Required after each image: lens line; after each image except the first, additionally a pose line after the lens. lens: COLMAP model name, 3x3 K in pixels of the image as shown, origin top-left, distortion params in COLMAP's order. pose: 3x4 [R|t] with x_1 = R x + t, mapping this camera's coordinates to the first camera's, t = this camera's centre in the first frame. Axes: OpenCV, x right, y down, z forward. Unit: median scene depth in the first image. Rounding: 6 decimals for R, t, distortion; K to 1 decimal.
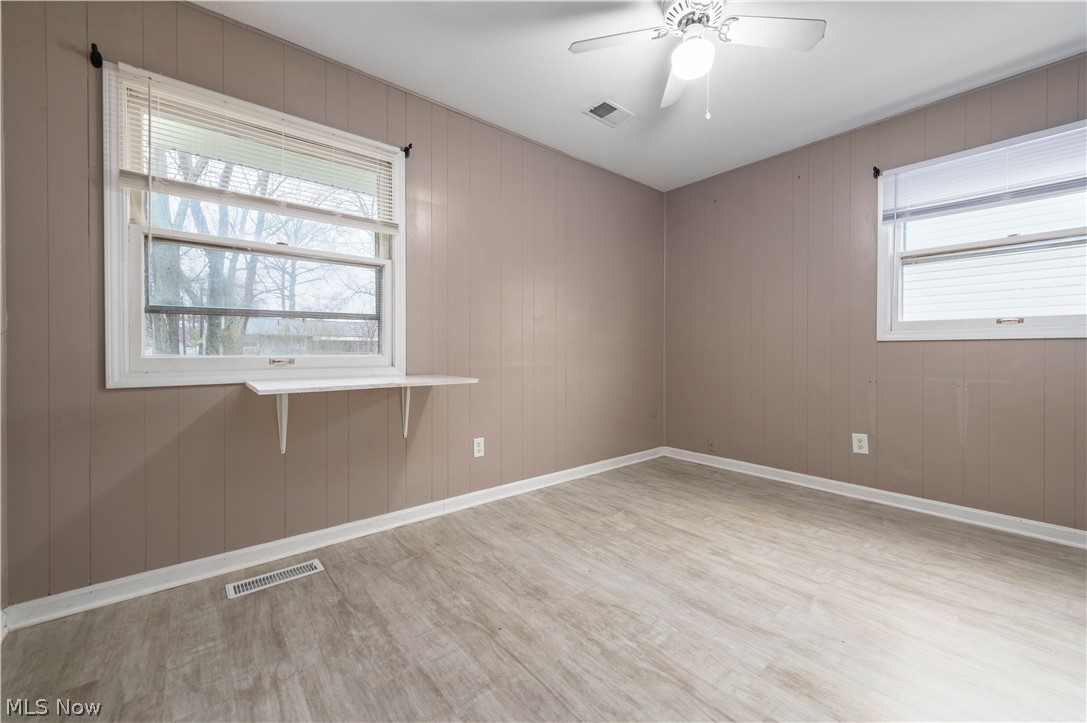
lens RADIAL K [[426.5, 0, 557.8], [0, 426.5, 360.5], [0, 0, 1]] dist [0.018865, -0.006543]
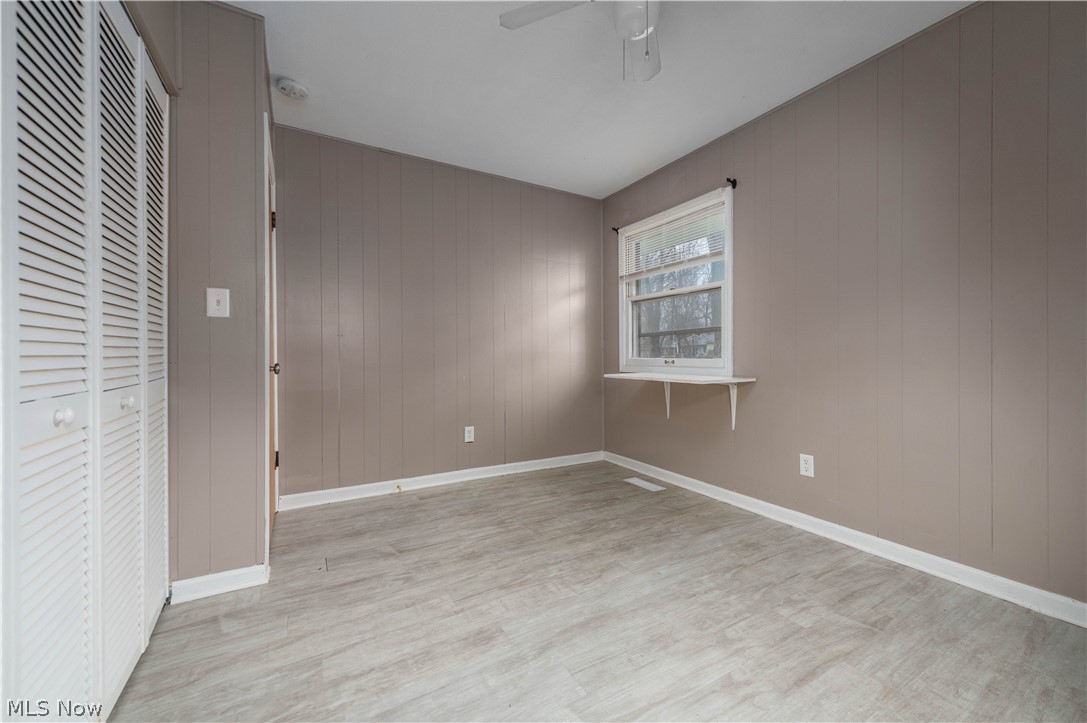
lens RADIAL K [[426.5, 0, 557.8], [0, 426.5, 360.5], [0, 0, 1]] dist [0.018865, -0.006543]
pose [[-0.169201, 0.010356, -0.985527, 1.085441], [-0.019452, 0.999715, 0.013845, -0.017710], [0.985390, 0.021513, -0.168952, 0.909034]]
